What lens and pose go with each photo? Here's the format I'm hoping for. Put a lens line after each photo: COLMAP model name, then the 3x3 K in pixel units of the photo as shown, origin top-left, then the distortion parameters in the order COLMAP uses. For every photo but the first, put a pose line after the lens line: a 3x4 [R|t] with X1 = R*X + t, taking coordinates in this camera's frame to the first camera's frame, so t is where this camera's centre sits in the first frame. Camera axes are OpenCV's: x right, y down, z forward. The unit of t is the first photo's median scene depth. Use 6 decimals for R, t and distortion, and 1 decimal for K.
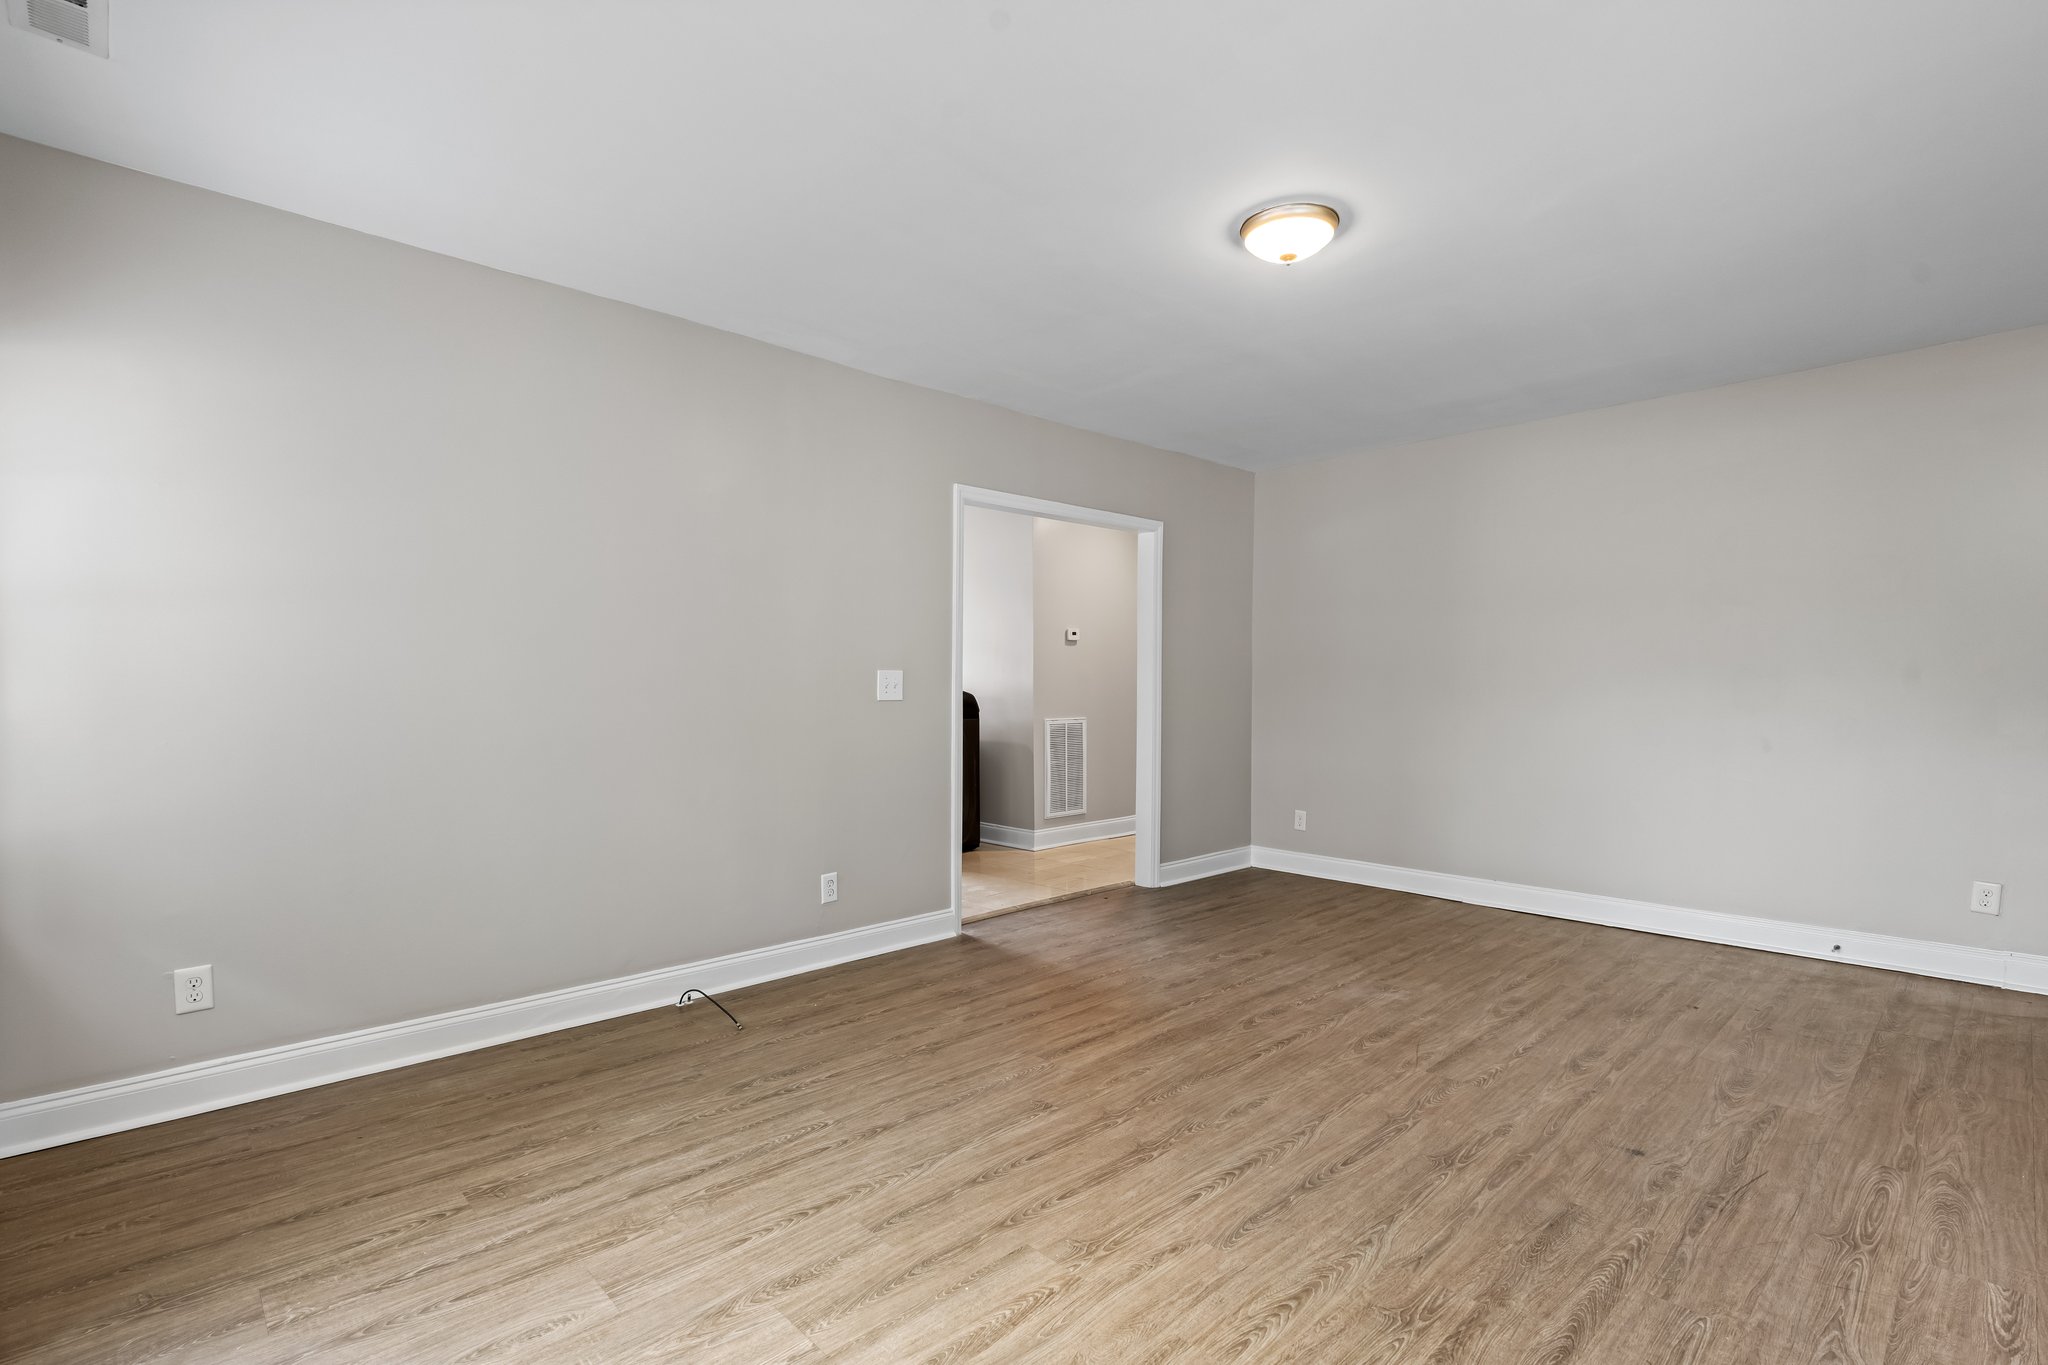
lens RADIAL K [[945.7, 0, 1024.2], [0, 945.7, 682.2], [0, 0, 1]] dist [0.000281, 0.000154]
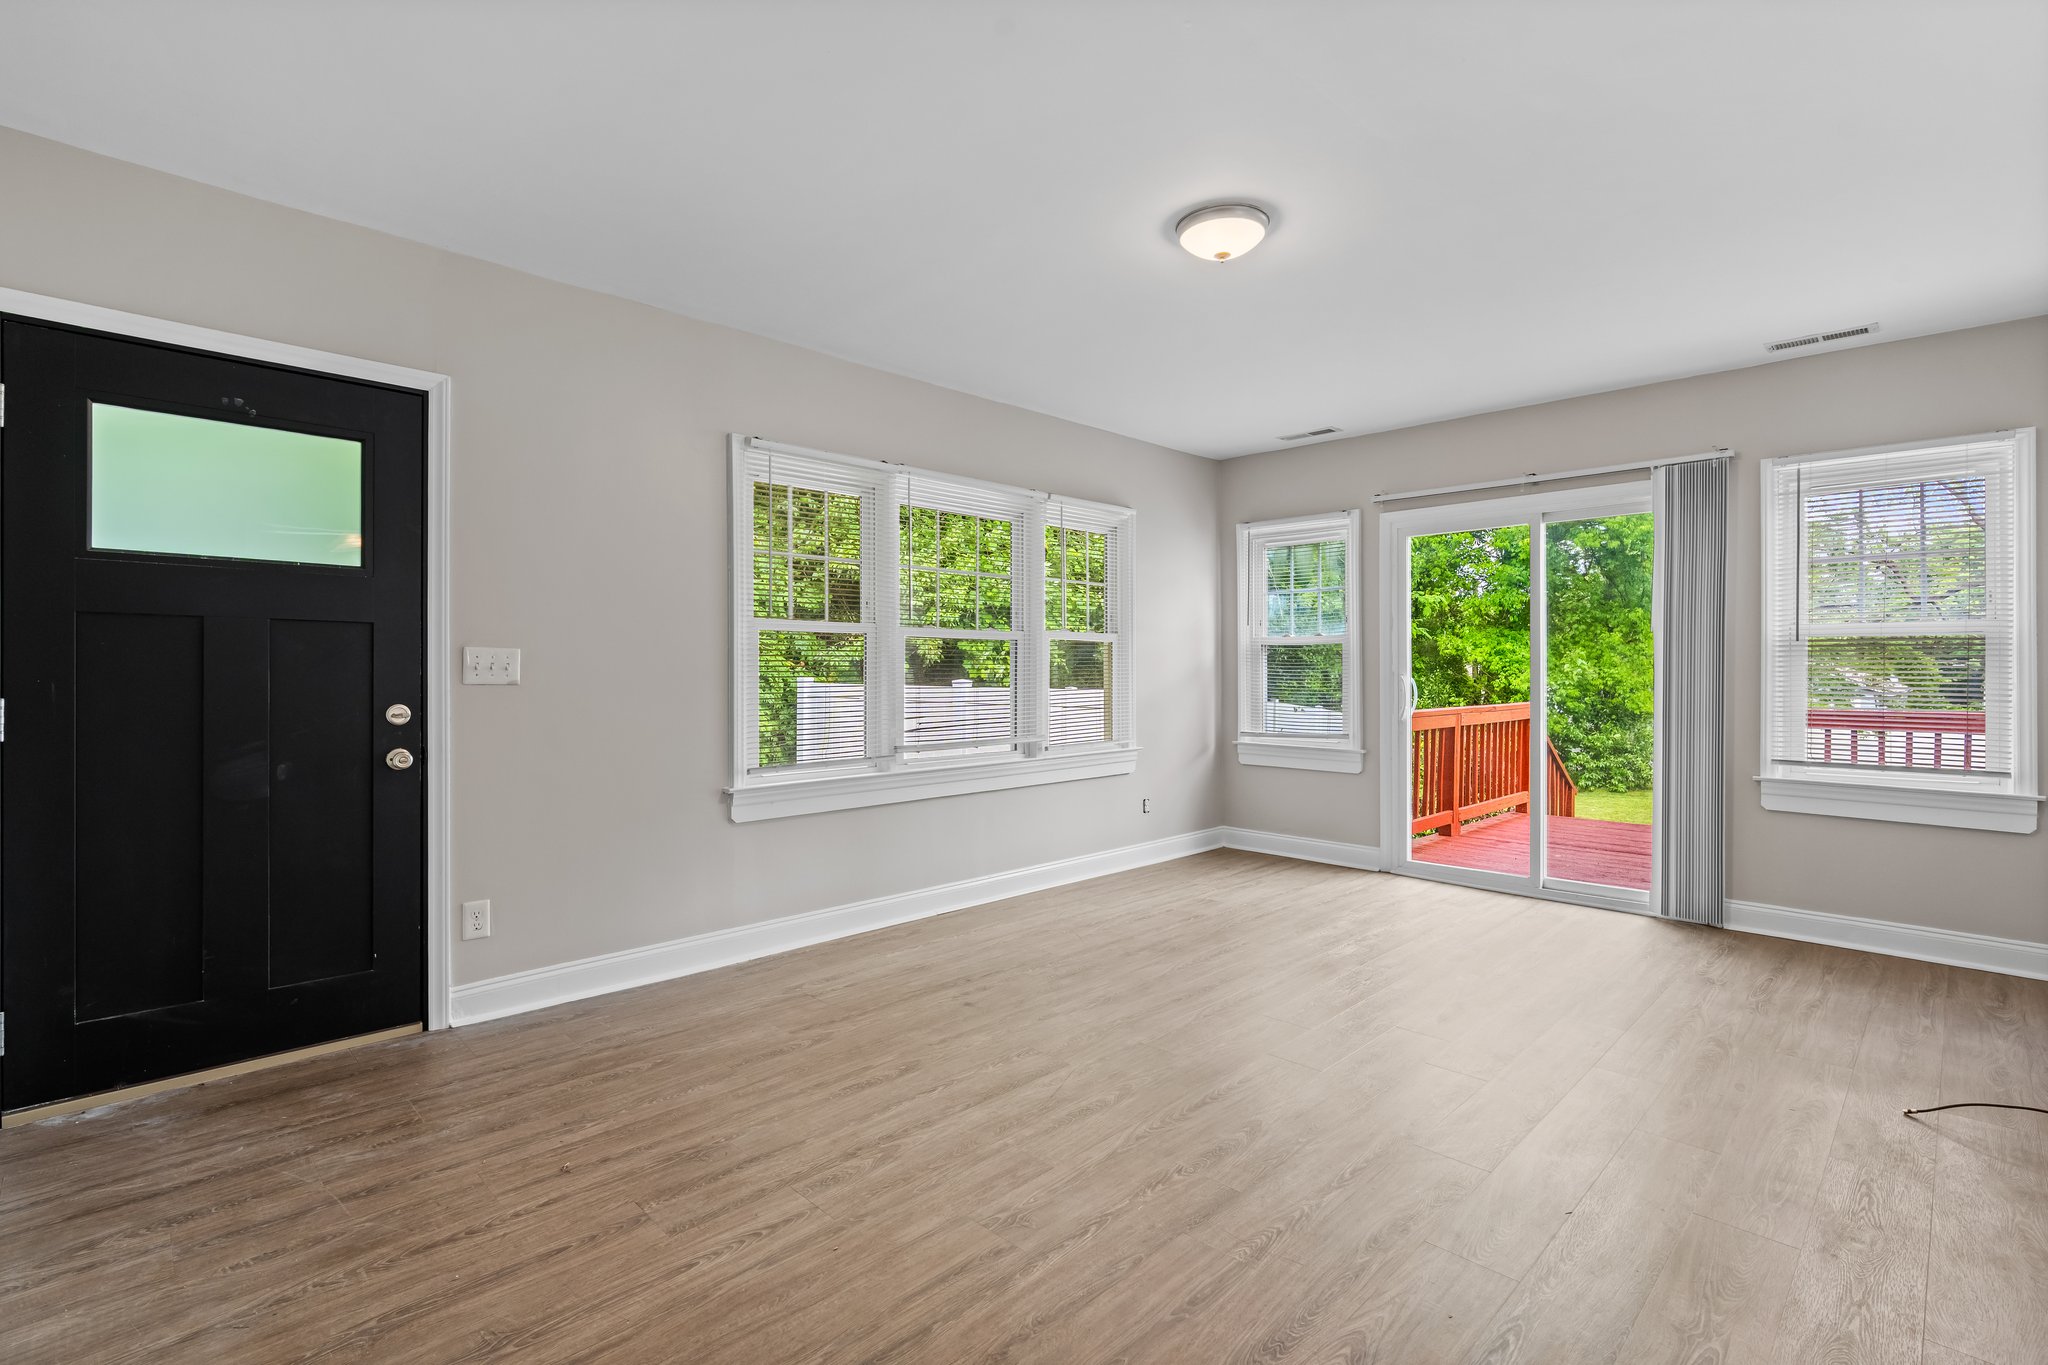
lens RADIAL K [[945.7, 0, 1025.1], [0, 945.7, 679.8], [0, 0, 1]] dist [0.000281, 0.000154]
pose [[-0.999666, -0.002486, -0.025709, 0.460660], [-0.002646, 0.999977, 0.006194, 0.009530], [0.025693, 0.006260, -0.999650, 1.826630]]
